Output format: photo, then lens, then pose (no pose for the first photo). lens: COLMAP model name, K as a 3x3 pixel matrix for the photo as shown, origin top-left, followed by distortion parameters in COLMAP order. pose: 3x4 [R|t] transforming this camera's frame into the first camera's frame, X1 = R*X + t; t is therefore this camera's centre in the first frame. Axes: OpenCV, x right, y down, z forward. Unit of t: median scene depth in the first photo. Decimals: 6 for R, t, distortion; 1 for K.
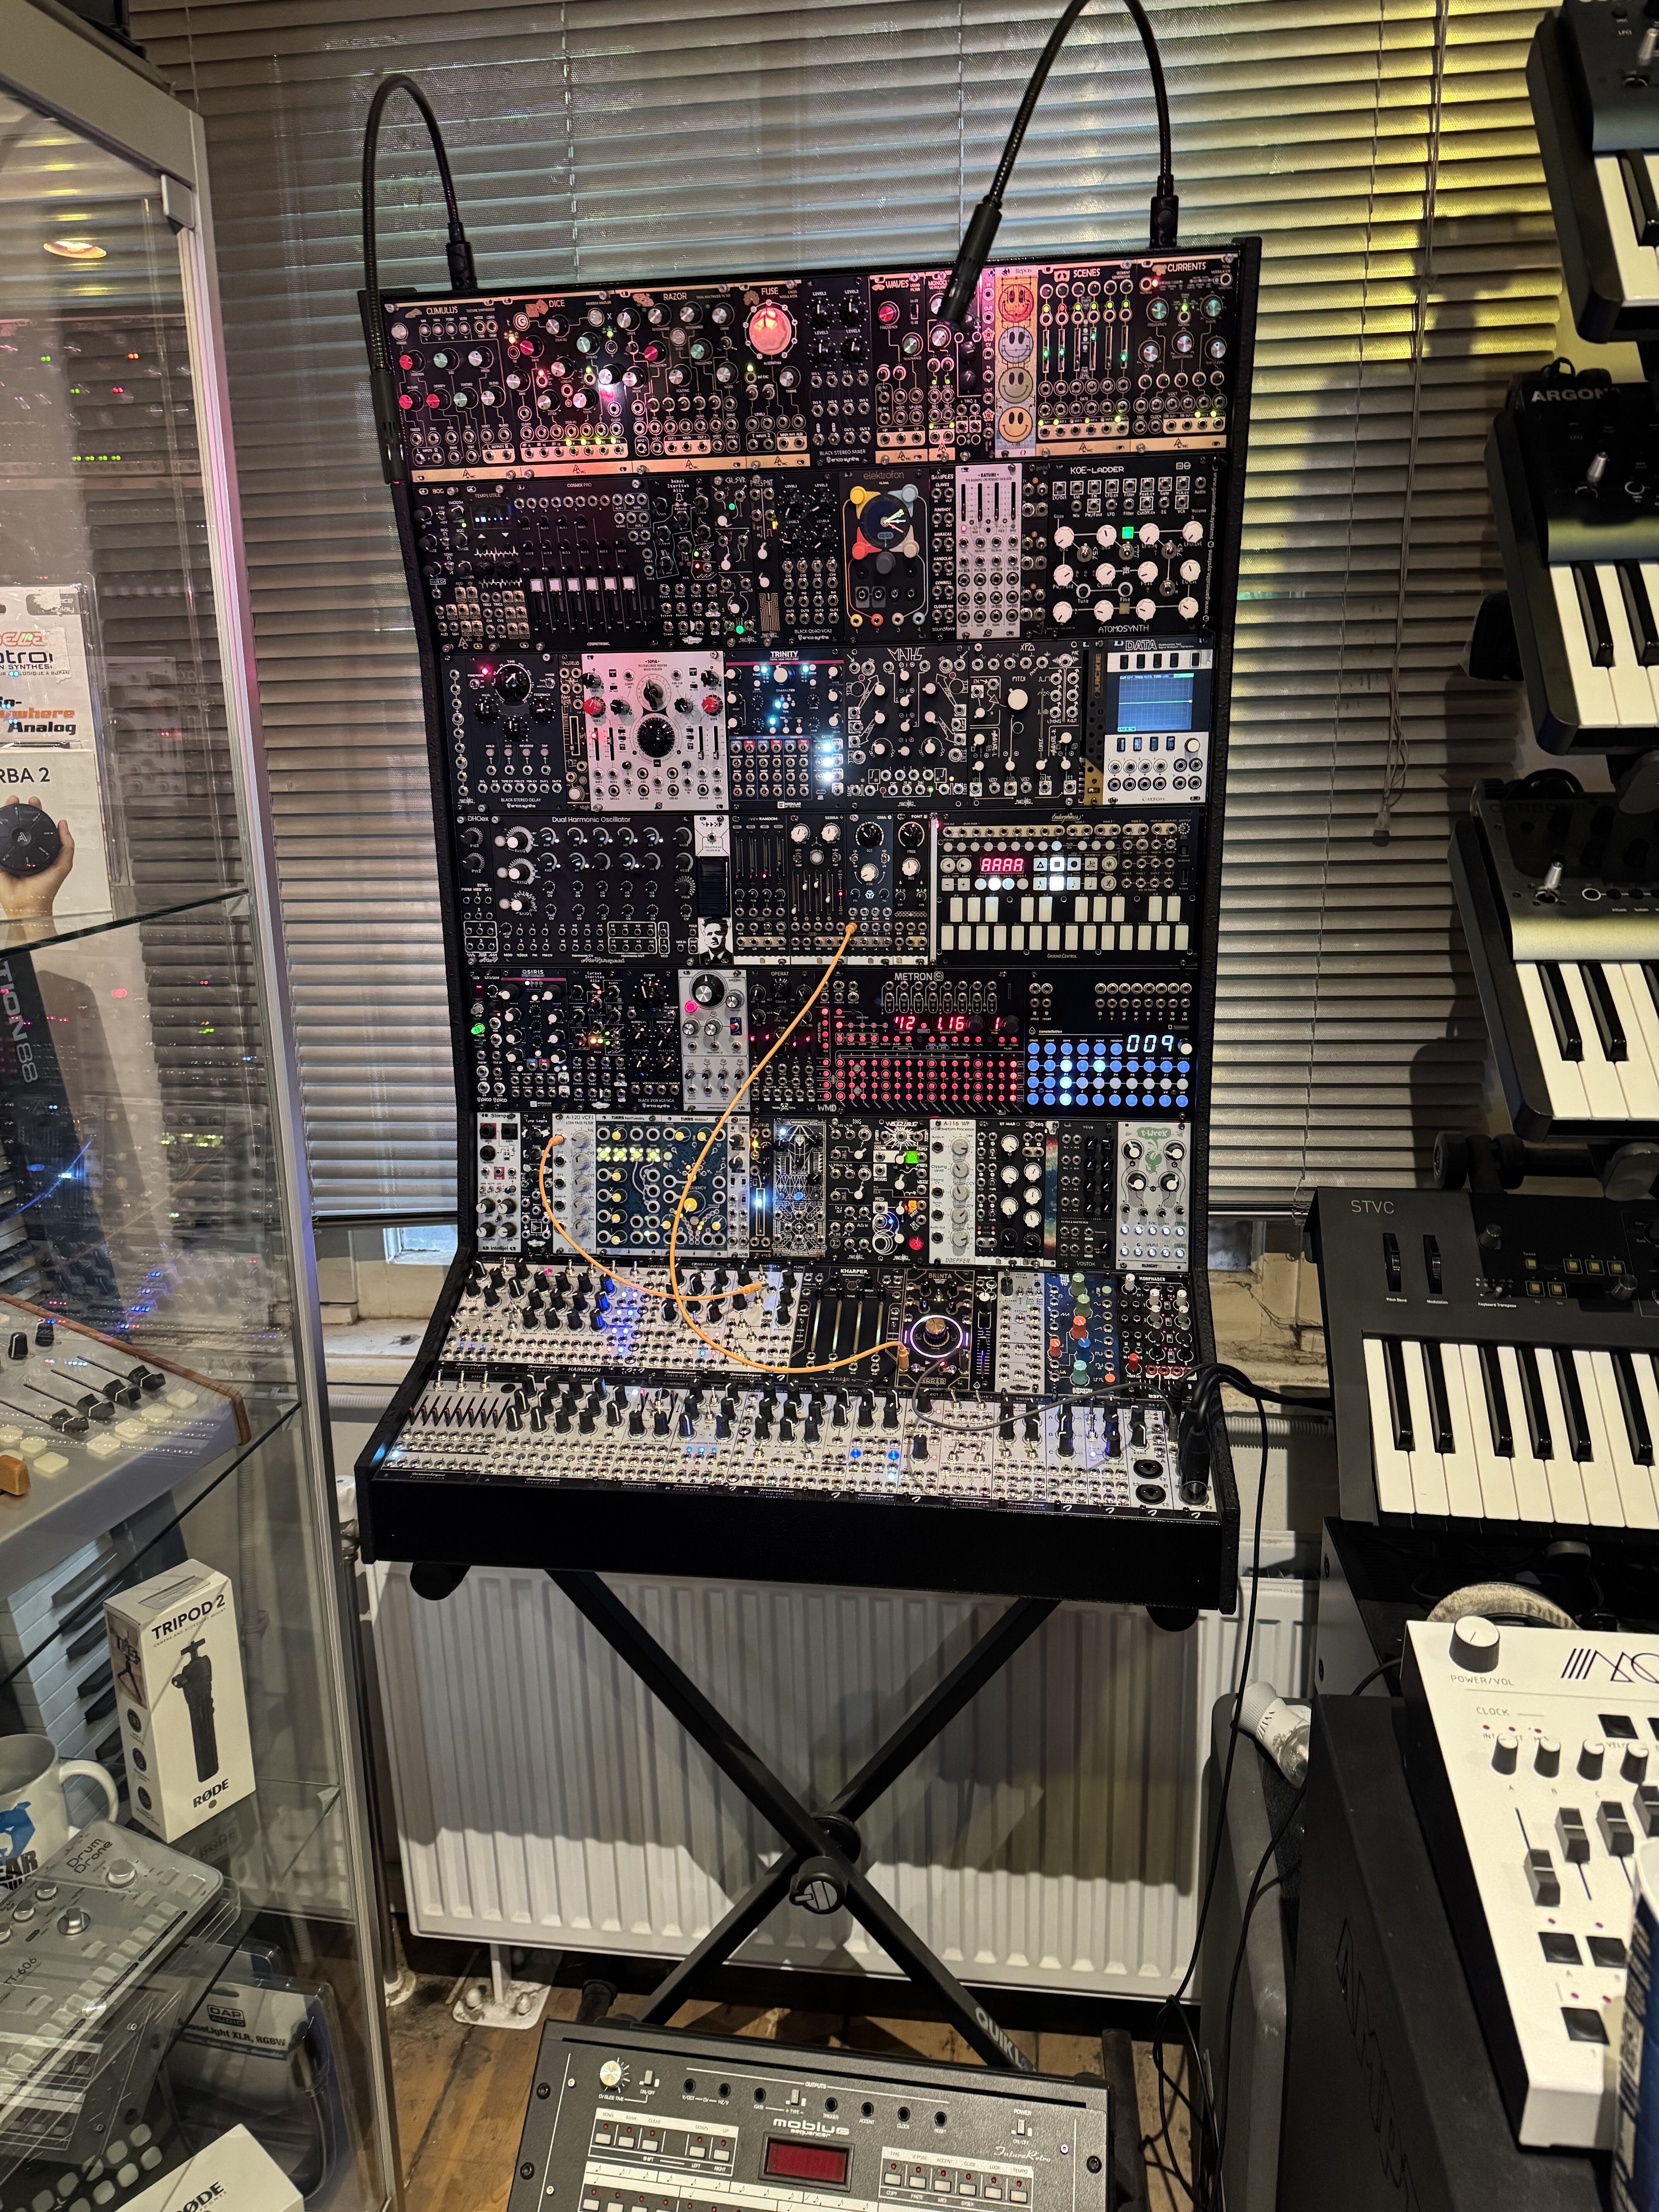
lens RADIAL K [[1578.6, 0, 818.1], [0, 1578.6, 1106.3], [0, 0, 1]] dist [0.040254, -0.011401]
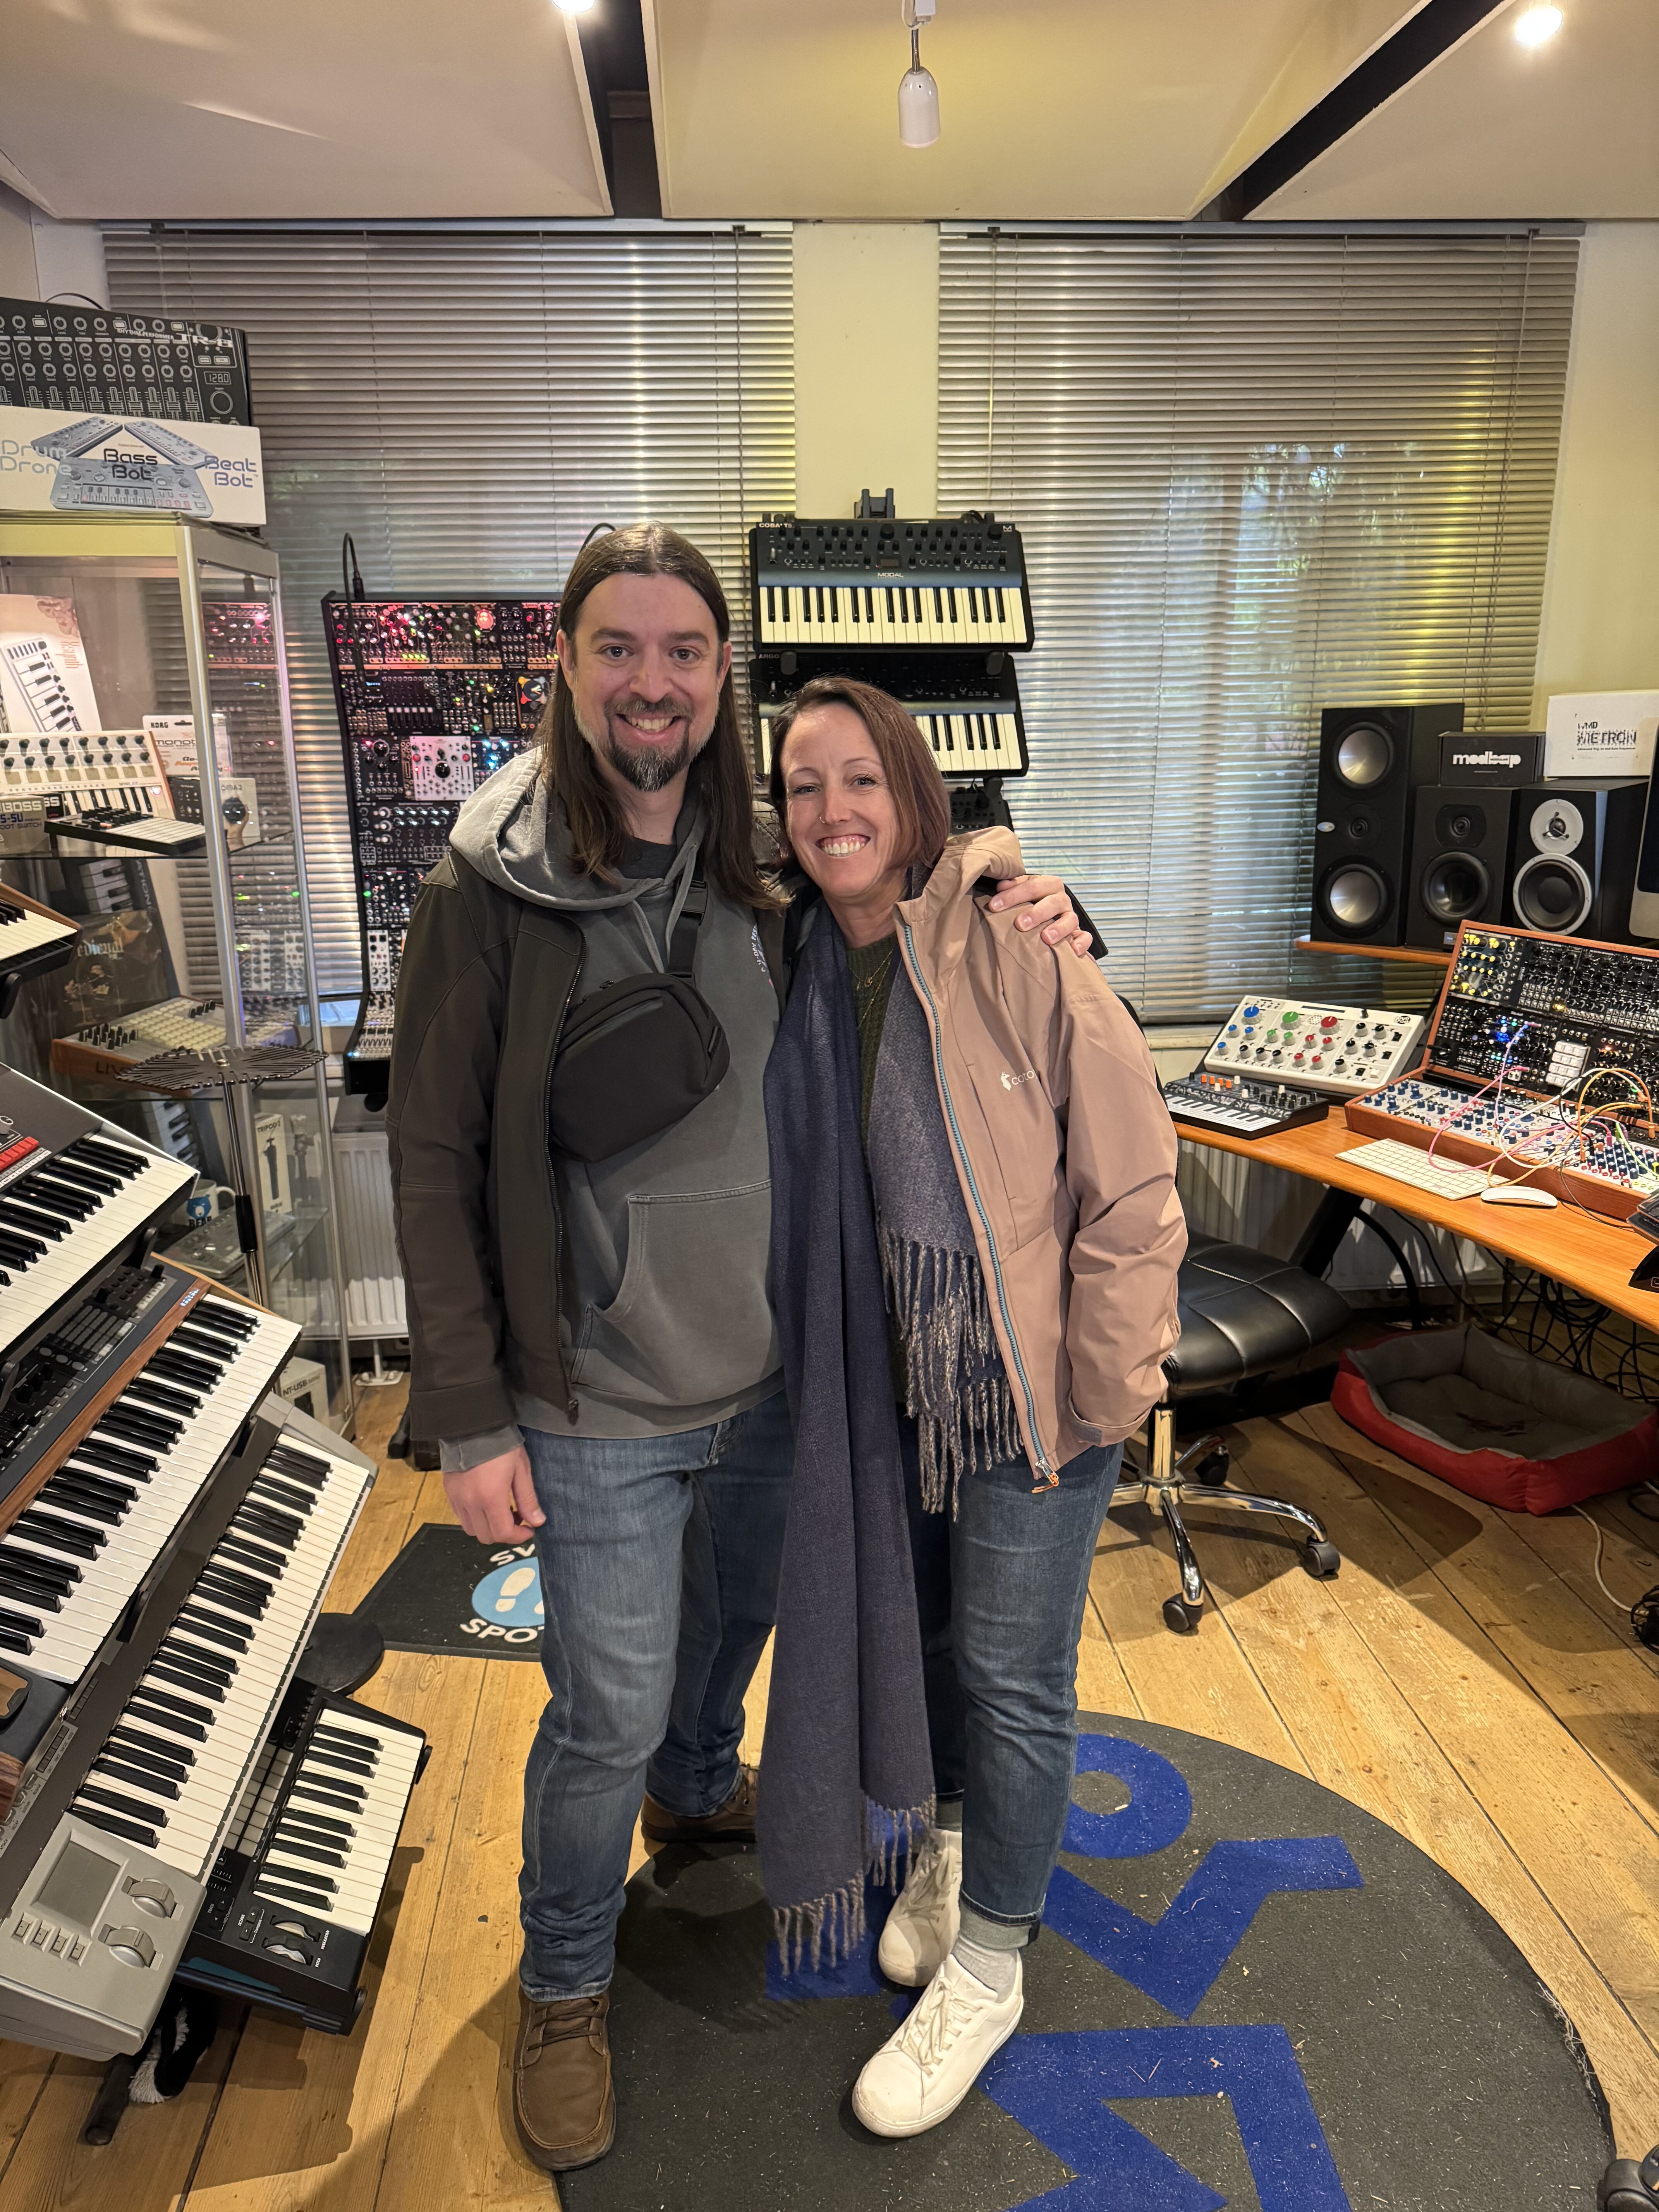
lens RADIAL K [[1578.6, 0, 836.8], [0, 1578.6, 1113.3], [0, 0, 1]] dist [0.040254, -0.011401]
pose [[0.975873, -0.048747, 0.212826, -0.055930], [0.047795, 0.998811, 0.009617, 0.312339], [-0.213042, 0.000788, 0.977043, -1.575599]]
